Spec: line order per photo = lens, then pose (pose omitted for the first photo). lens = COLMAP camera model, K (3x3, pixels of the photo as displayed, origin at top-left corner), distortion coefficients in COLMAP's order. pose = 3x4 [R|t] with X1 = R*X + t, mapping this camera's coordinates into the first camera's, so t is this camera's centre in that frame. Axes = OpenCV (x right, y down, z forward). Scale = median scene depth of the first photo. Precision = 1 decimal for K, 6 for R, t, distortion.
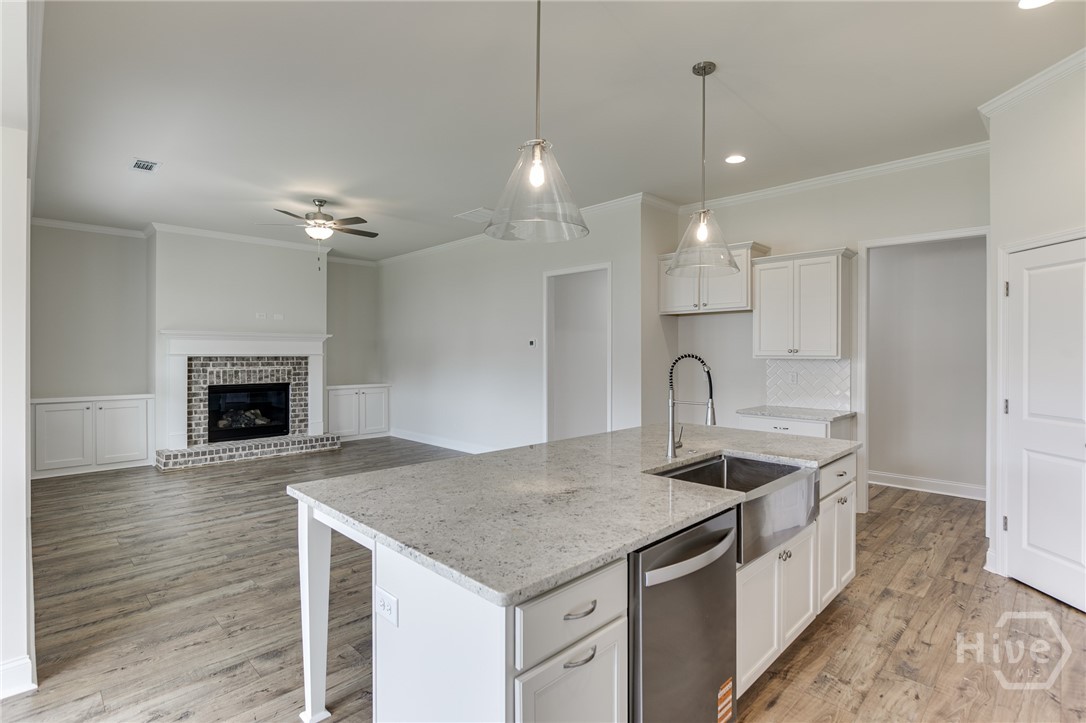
lens RADIAL K [[527.3, 0, 539.6], [0, 527.3, 356.2], [0, 0, 1]] dist [-0.003948, -0.000184]
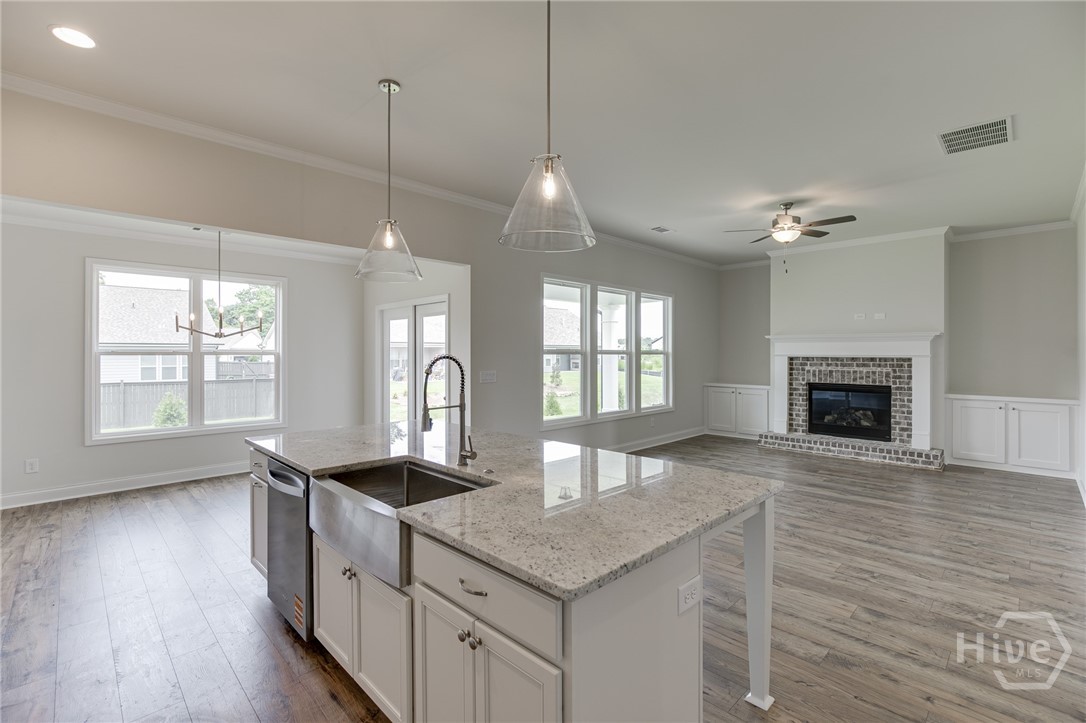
lens RADIAL K [[486.2, 0, 539.1], [0, 486.2, 354.7], [0, 0, 1]] dist [-0.010487, 0.000365]
pose [[-0.005560, 0.002471, -0.999981, 0.407927], [-0.006784, 0.999974, 0.002509, -0.002833], [0.999962, 0.006798, -0.005543, 0.414795]]
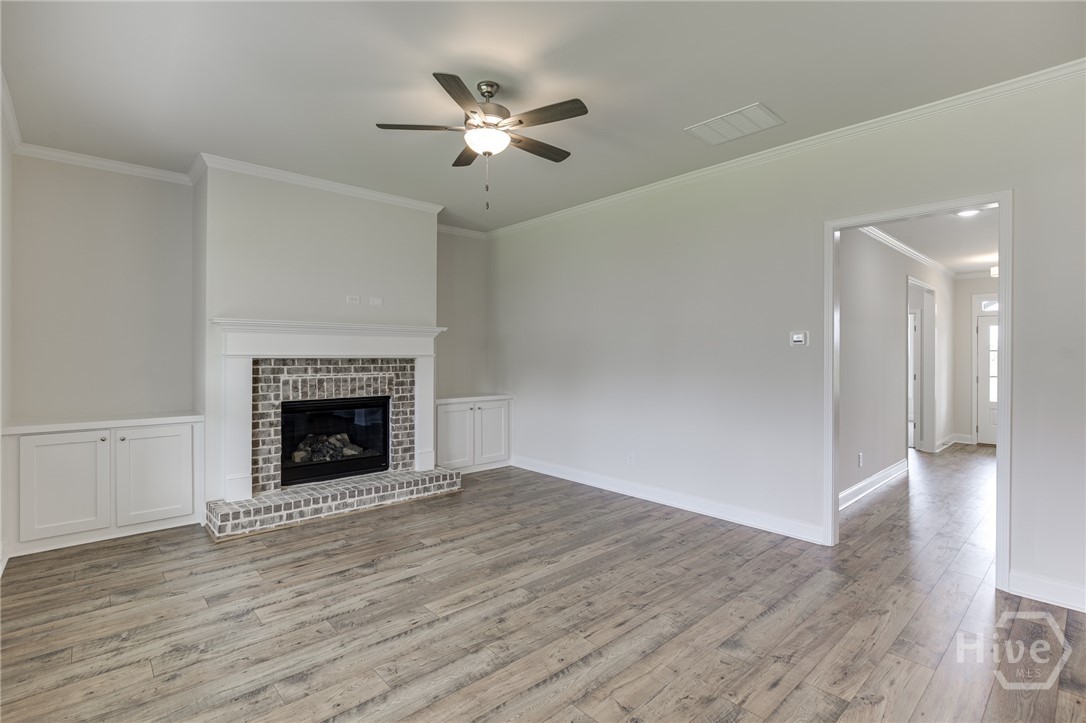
lens RADIAL K [[512.0, 0, 540.3], [0, 512.0, 357.1], [0, 0, 1]] dist [-0.008174, -0.000708]
pose [[0.999017, 0.001301, -0.044304, -0.264143], [-0.001344, 0.999999, -0.000945, -0.000882], [0.044303, 0.001003, 0.999018, 0.355188]]
